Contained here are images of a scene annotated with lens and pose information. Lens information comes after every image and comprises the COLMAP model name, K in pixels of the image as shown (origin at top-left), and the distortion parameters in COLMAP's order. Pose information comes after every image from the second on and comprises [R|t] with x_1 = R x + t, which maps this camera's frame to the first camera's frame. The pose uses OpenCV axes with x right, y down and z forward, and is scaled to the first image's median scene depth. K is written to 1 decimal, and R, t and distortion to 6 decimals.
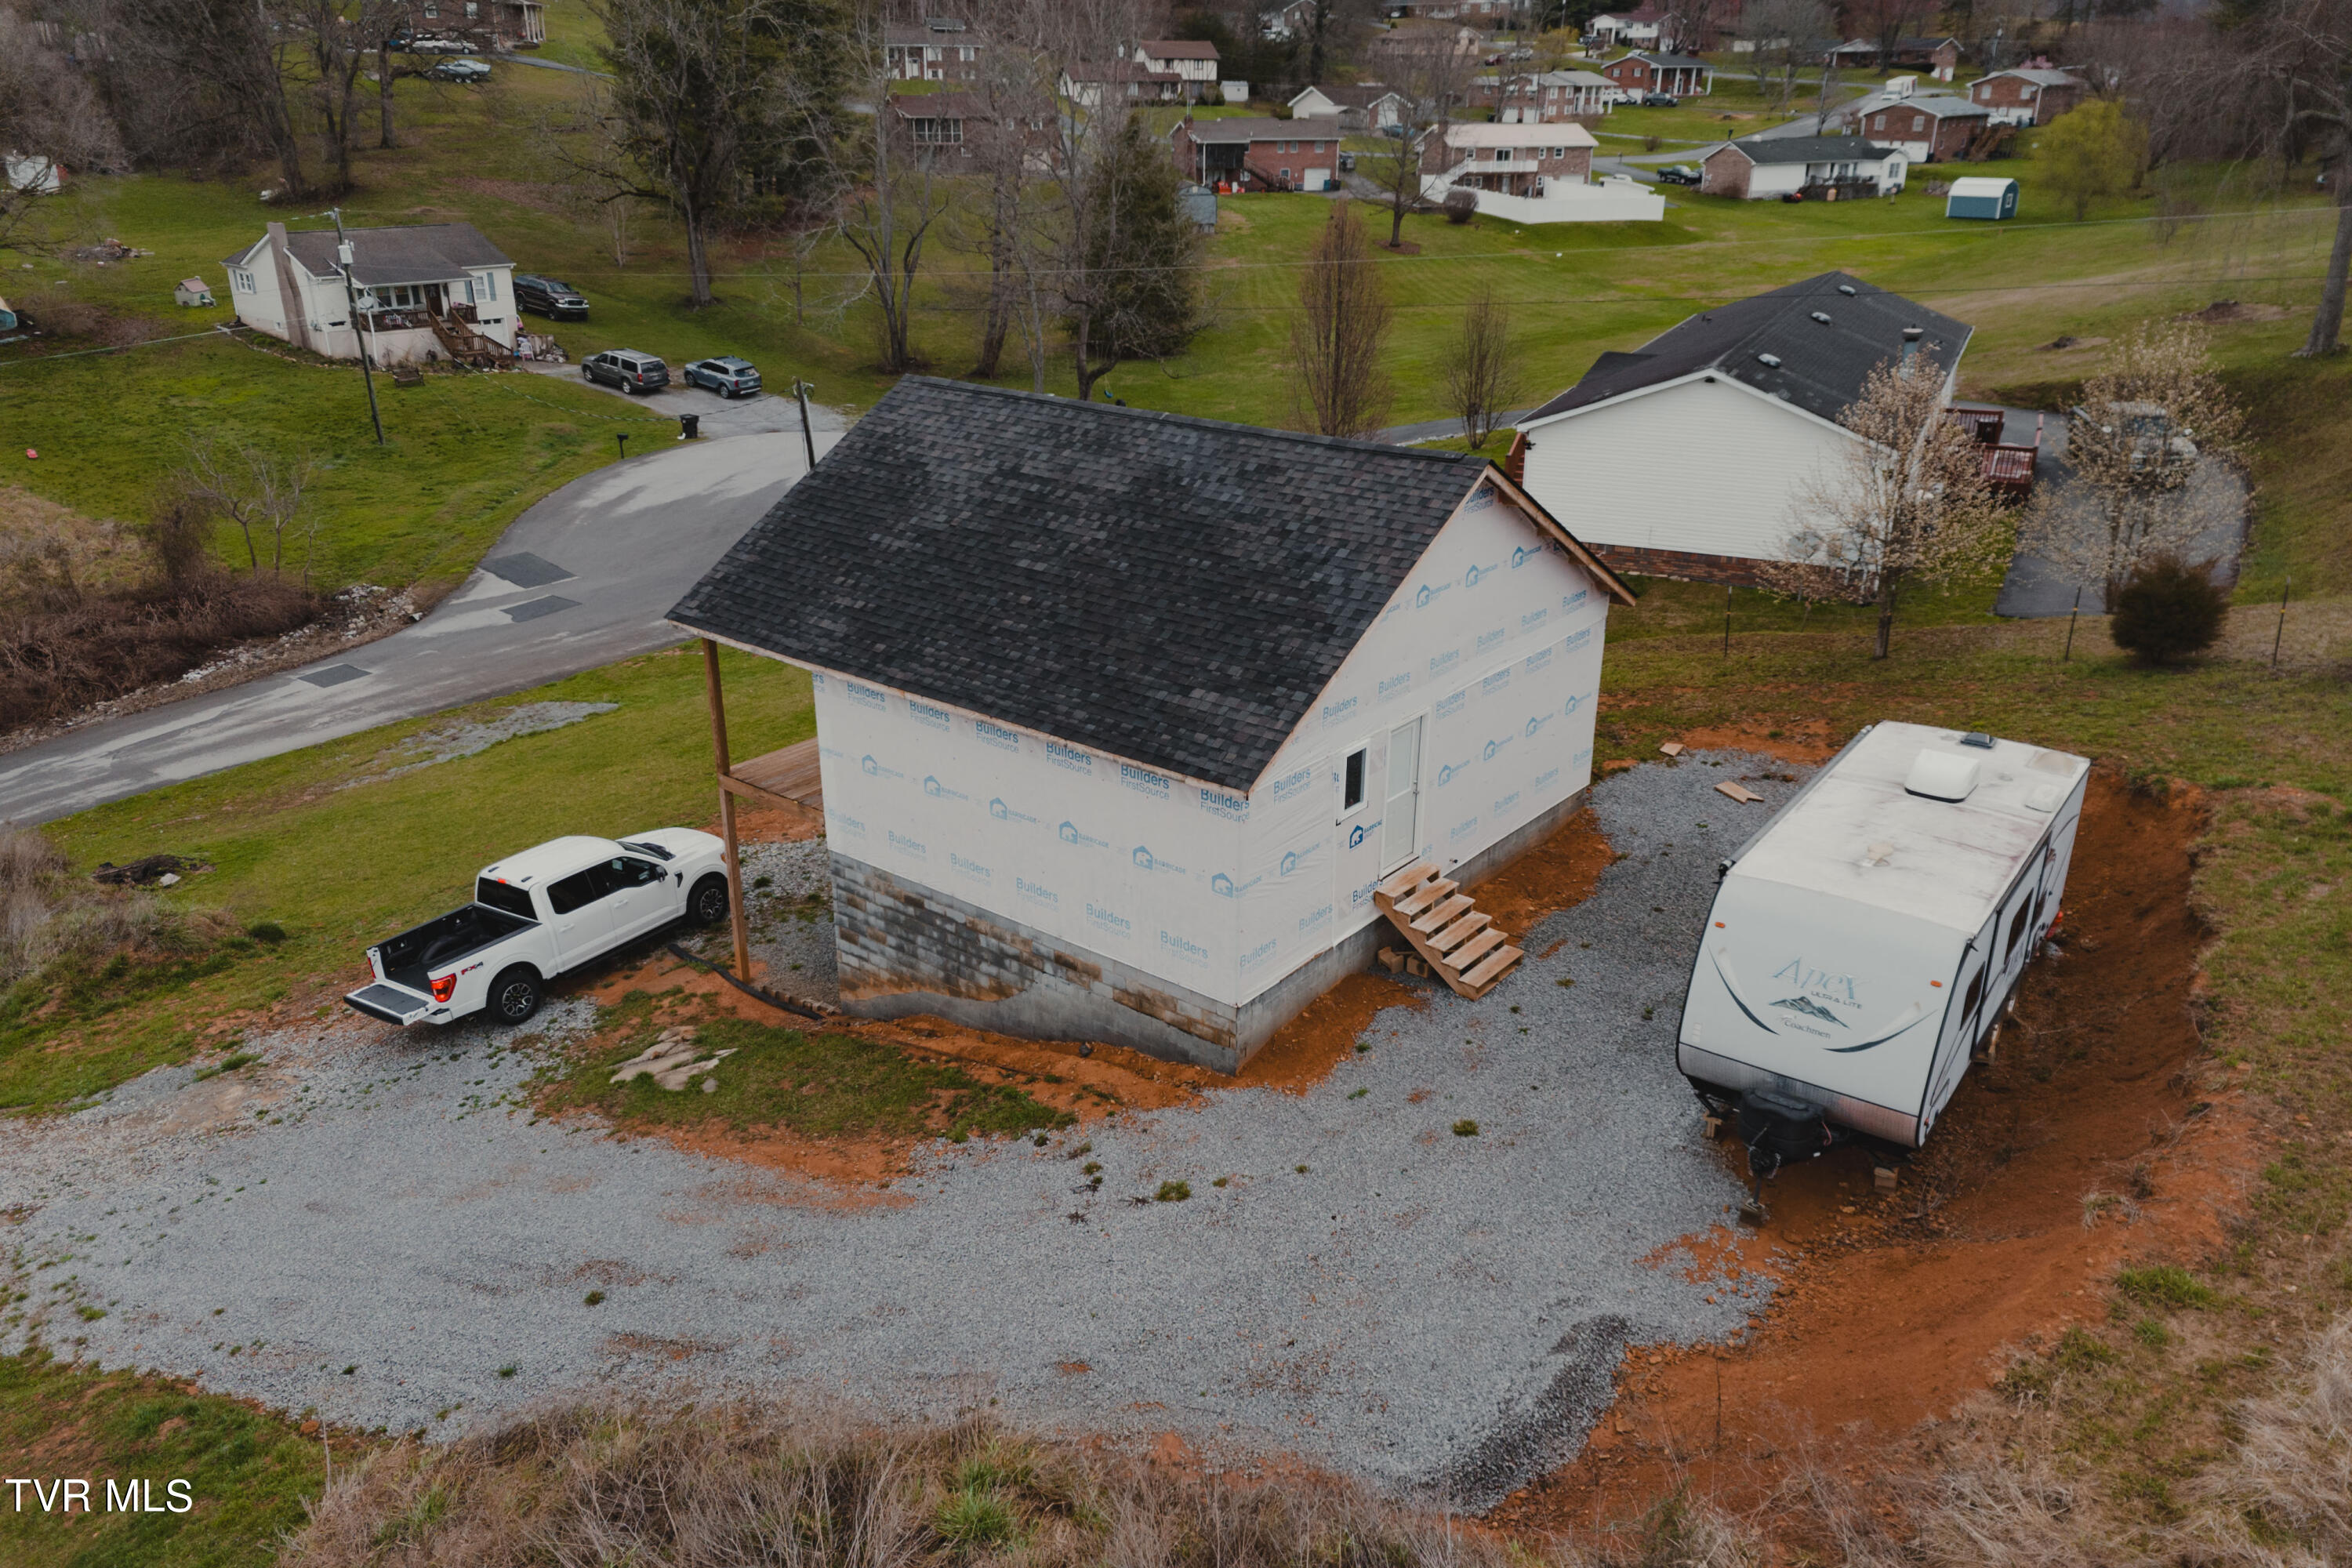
lens RADIAL K [[1710.2, 0, 1177.6], [0, 1710.2, 767.1], [0, 0, 1]] dist [0.042184, -0.029923]
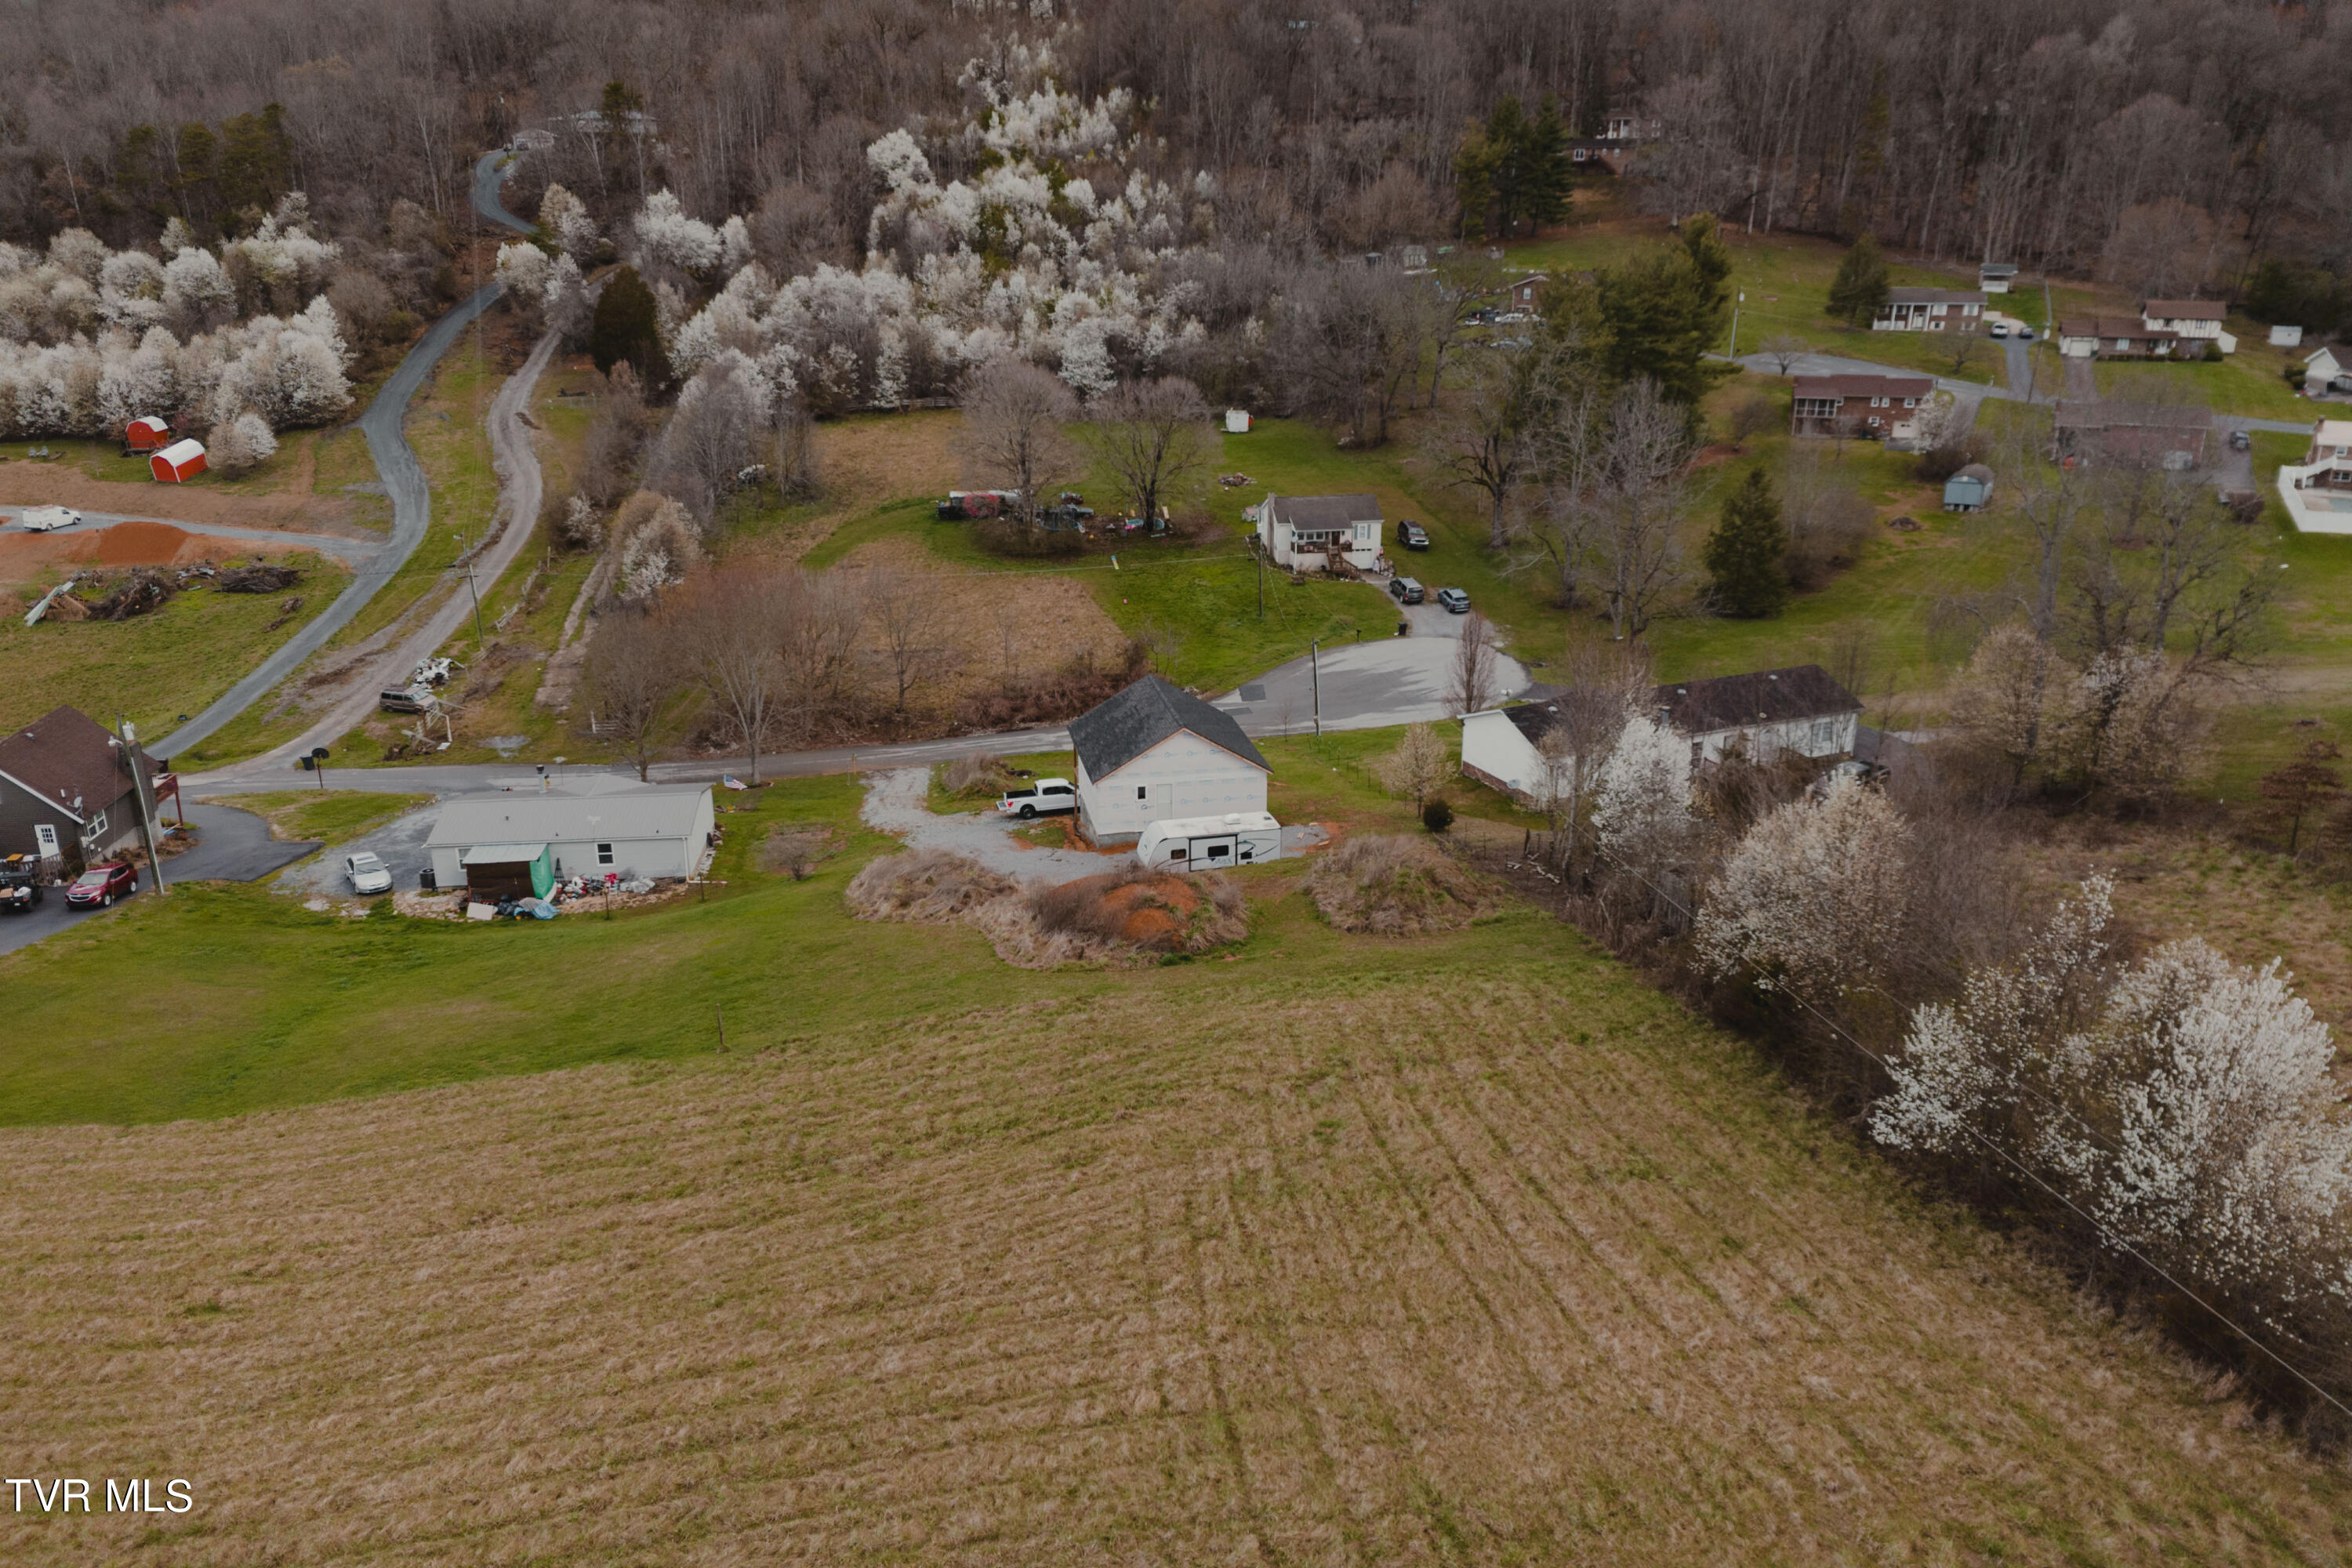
lens RADIAL K [[1710.2, 0, 1171.3], [0, 1710.2, 784.8], [0, 0, 1]] dist [0.042184, -0.029923]
pose [[0.752705, 0.211754, -0.623374, 0.651741], [-0.237397, 0.970460, 0.043005, -0.049295], [0.614066, 0.115617, 0.780740, -0.527109]]
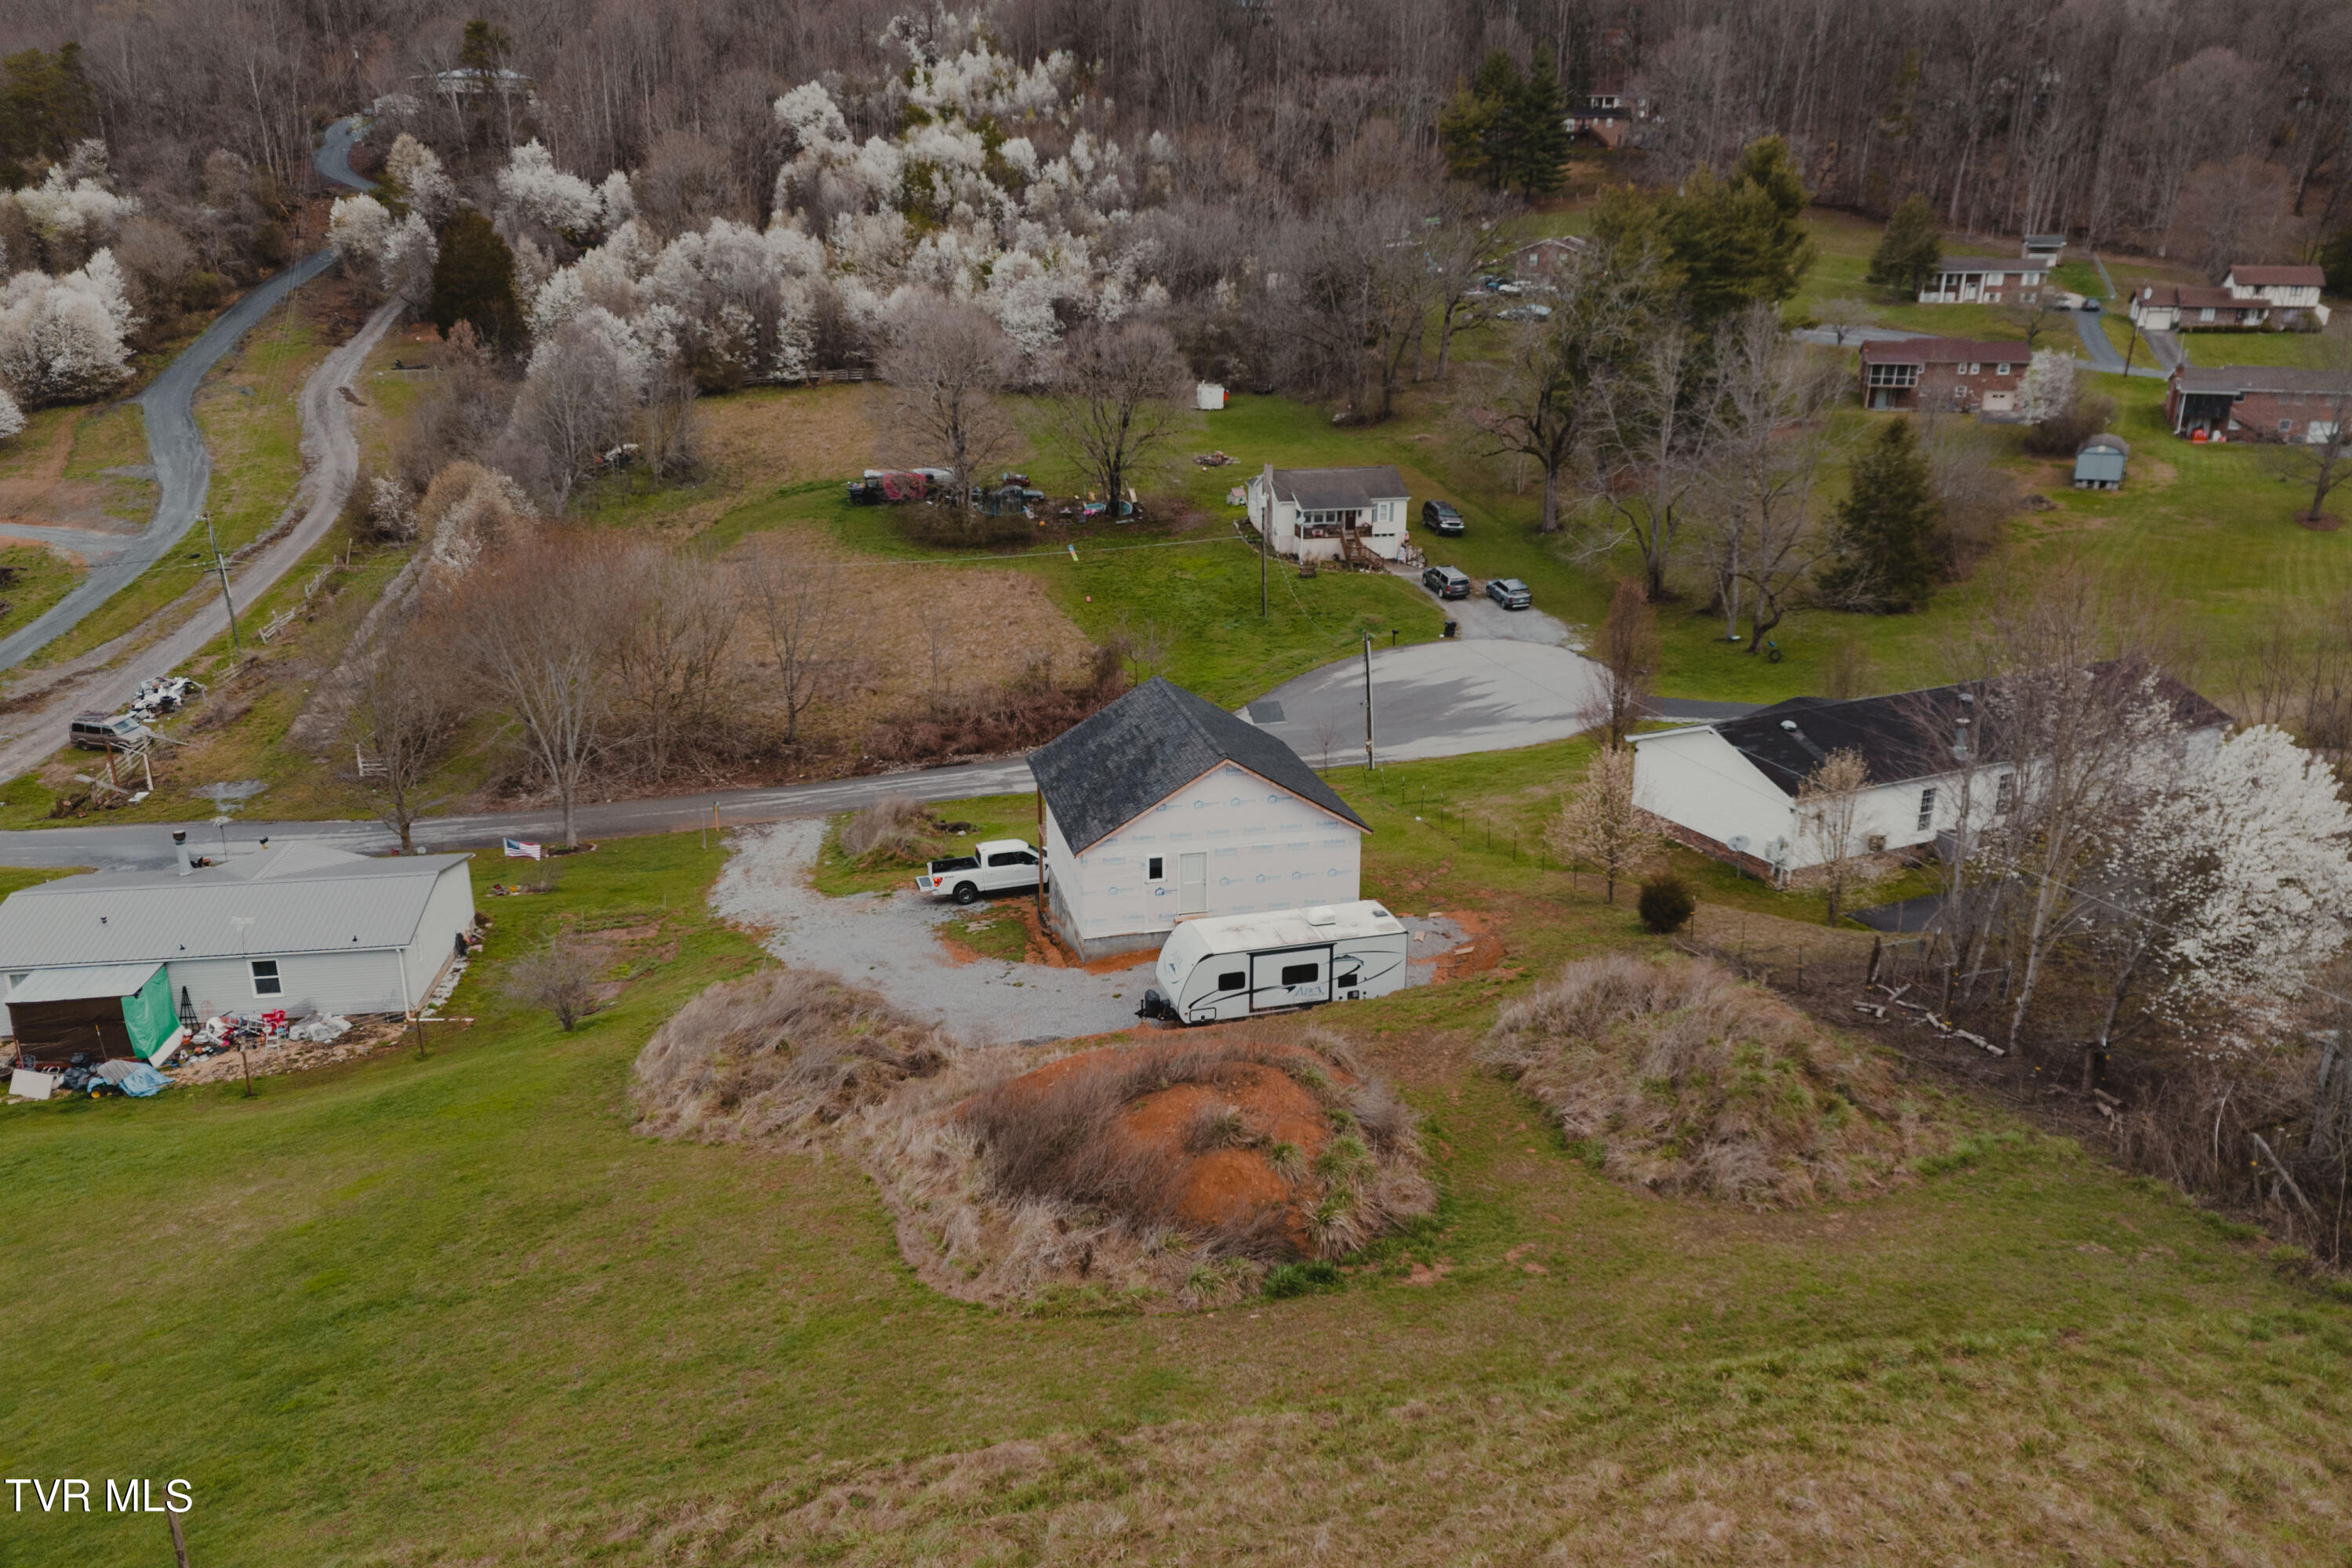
lens RADIAL K [[1710.2, 0, 1178.9], [0, 1710.2, 784.7], [0, 0, 1]] dist [0.042184, -0.029923]
pose [[0.779756, 0.191702, -0.596012, 0.379481], [-0.227747, 0.973602, 0.015191, -0.037616], [0.583190, 0.123895, 0.802832, -0.242191]]
